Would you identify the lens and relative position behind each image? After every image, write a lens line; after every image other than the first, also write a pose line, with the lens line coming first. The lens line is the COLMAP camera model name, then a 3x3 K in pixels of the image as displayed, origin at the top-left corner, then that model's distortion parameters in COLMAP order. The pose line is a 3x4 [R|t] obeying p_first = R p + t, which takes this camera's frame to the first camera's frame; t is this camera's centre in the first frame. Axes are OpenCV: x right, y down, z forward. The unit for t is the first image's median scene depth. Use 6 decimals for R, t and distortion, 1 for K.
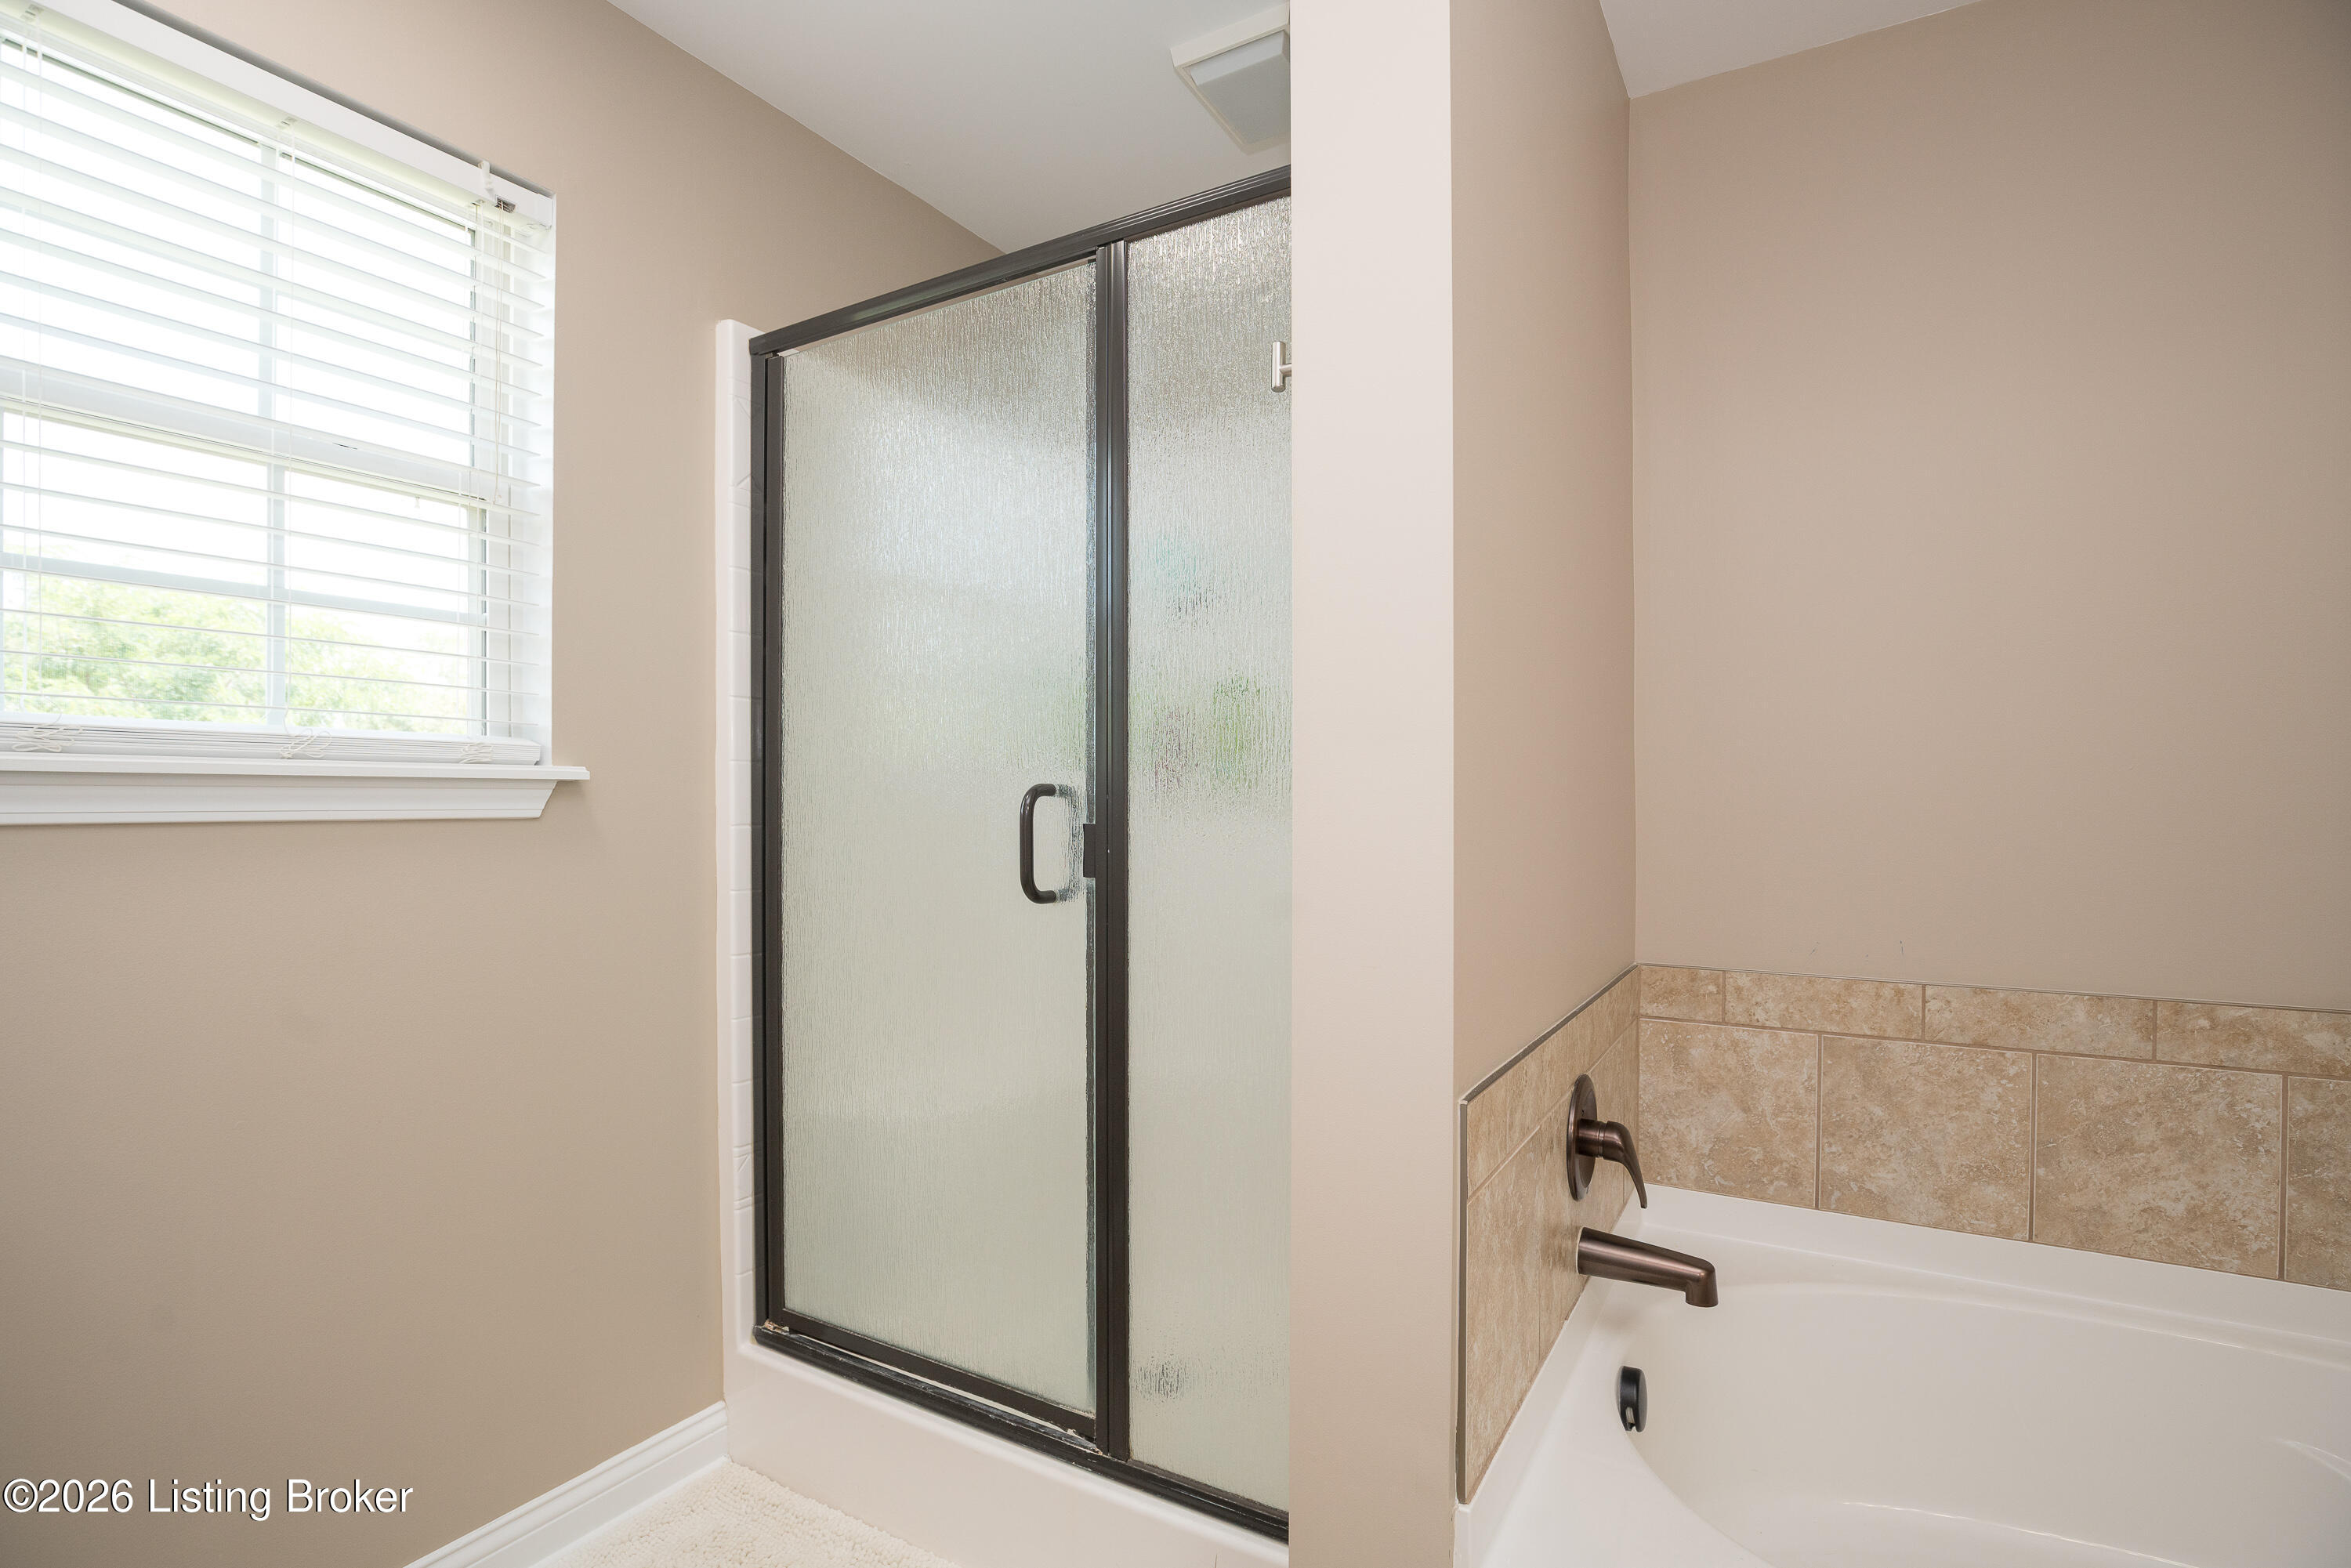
lens RADIAL K [[1097.0, 0, 1170.9], [0, 1097.0, 799.5], [0, 0, 1]] dist [-0.044084, 0.007937]
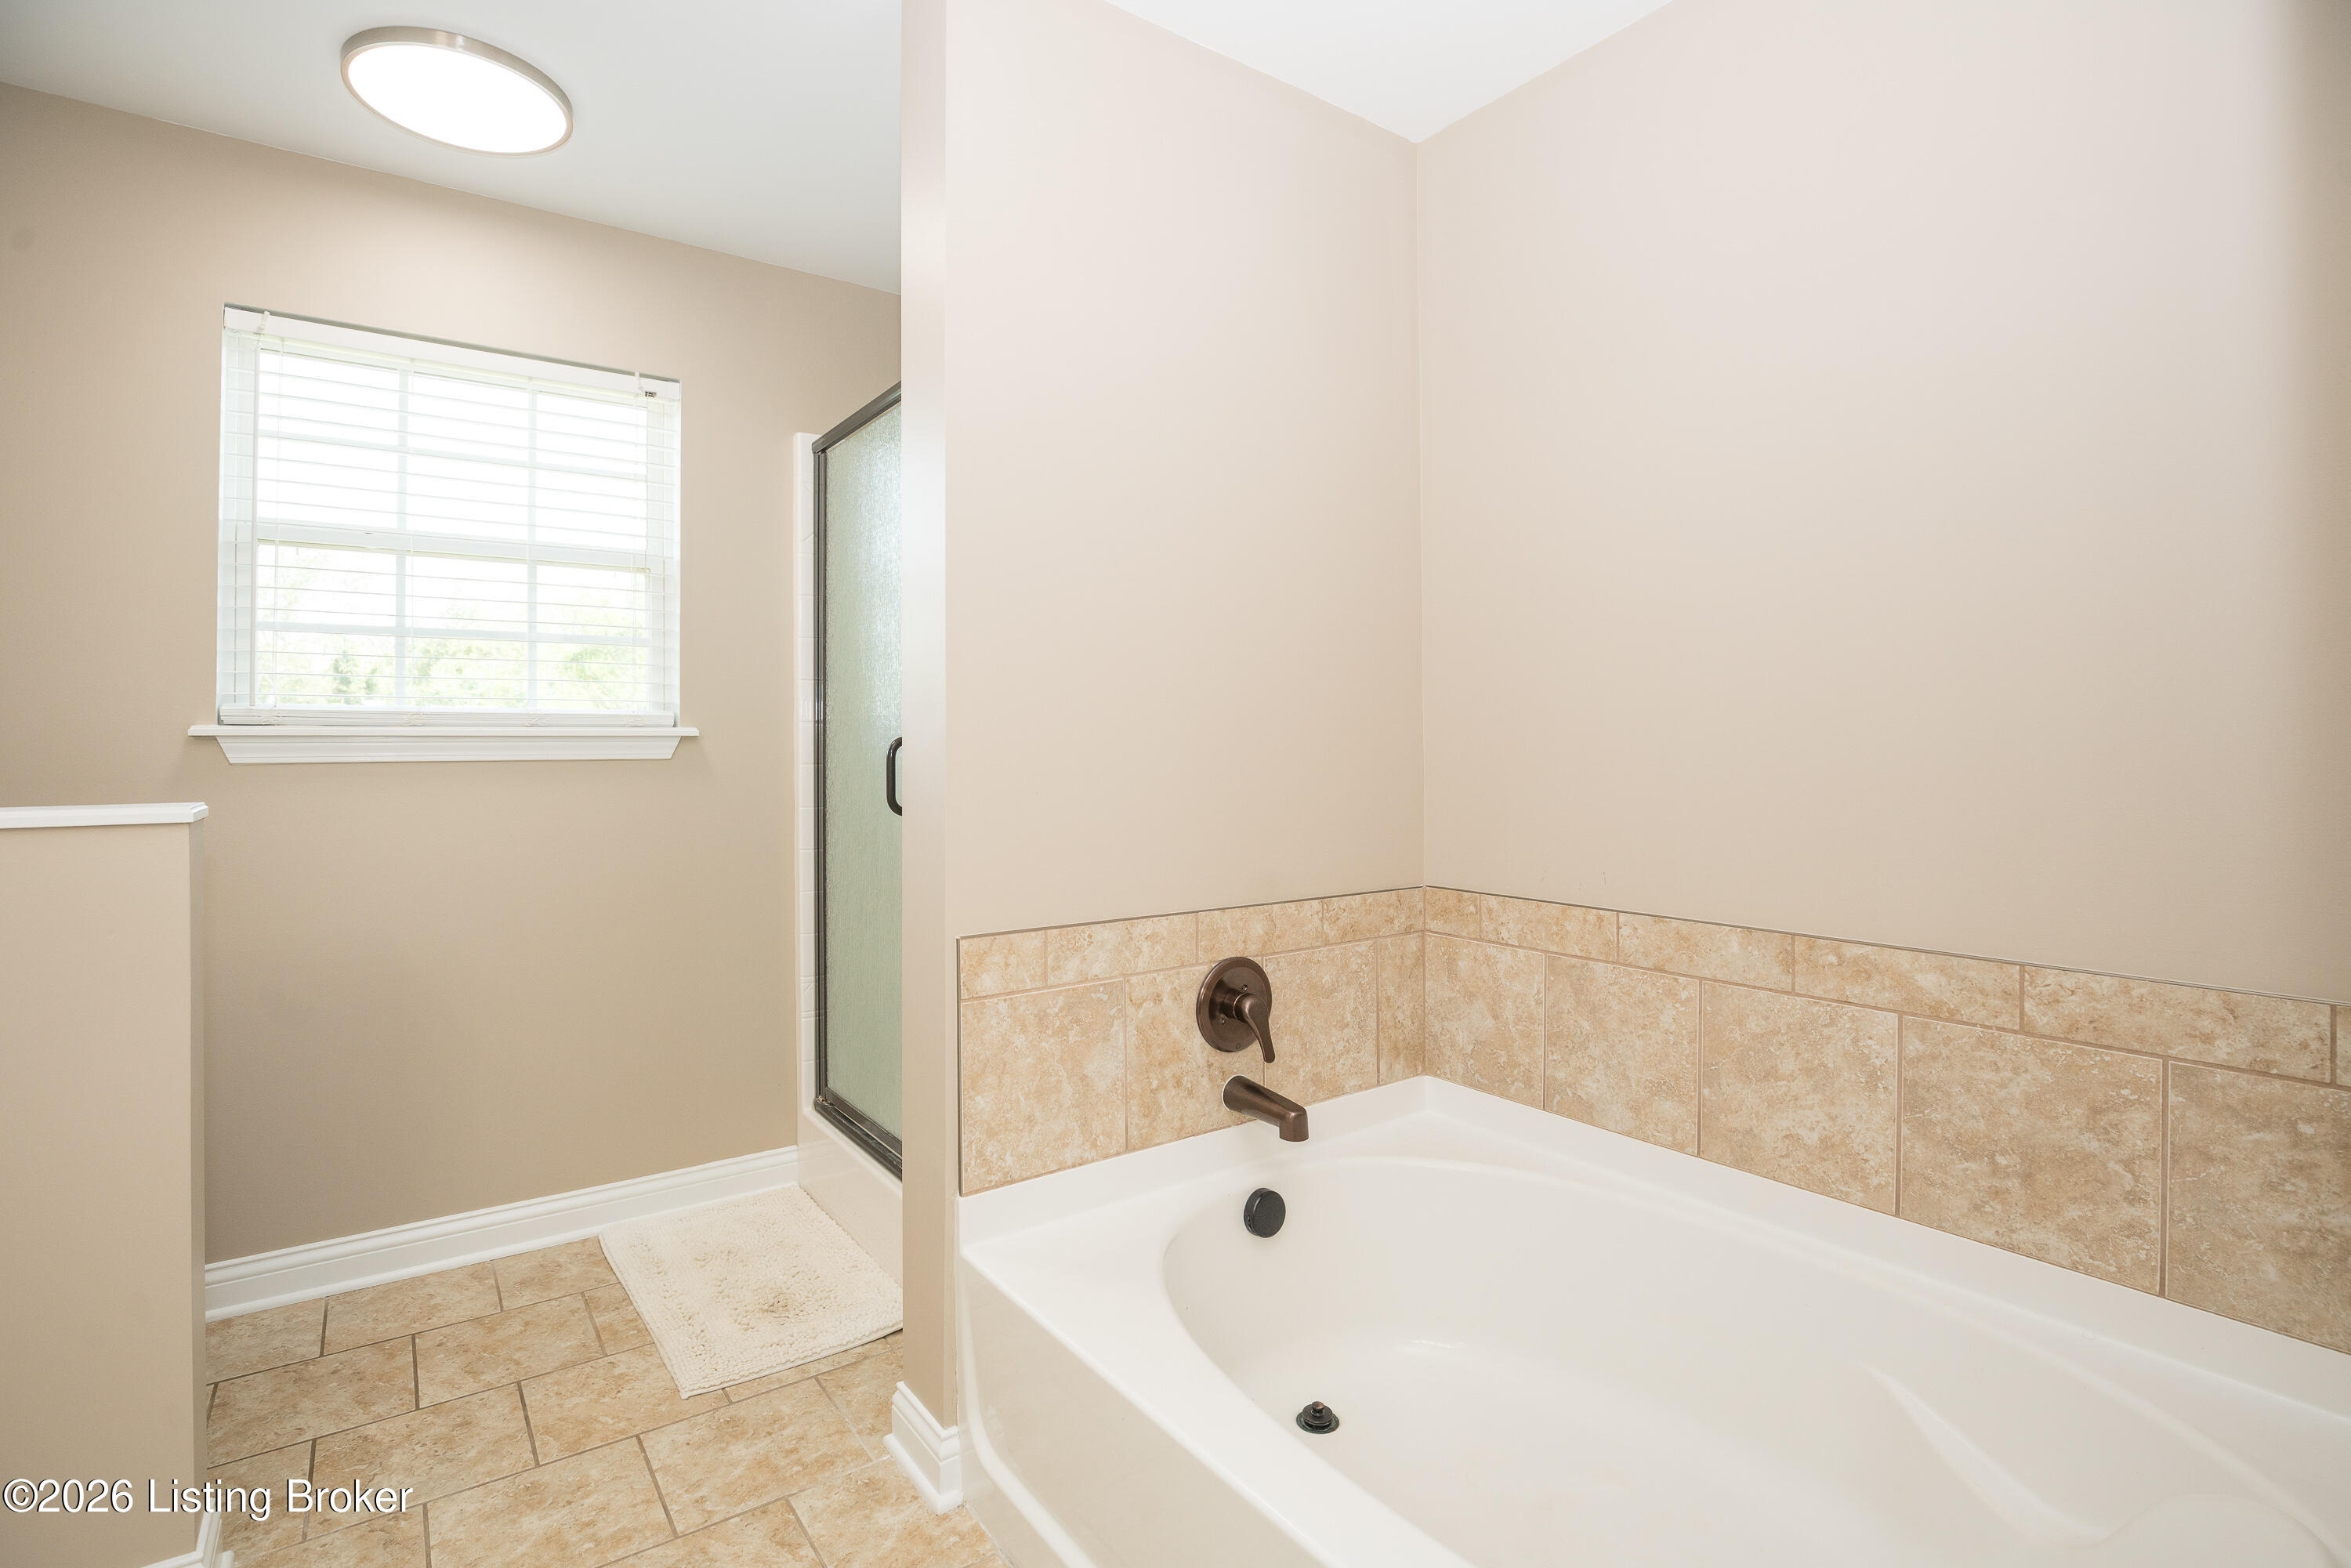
lens RADIAL K [[1097.0, 0, 1162.5], [0, 1097.0, 728.3], [0, 0, 1]] dist [-0.044084, 0.007937]
pose [[0.914174, -0.010571, -0.405184, 0.772838], [0.004754, 0.999871, -0.015362, -0.000191], [0.405294, 0.012117, 0.914106, -0.217538]]
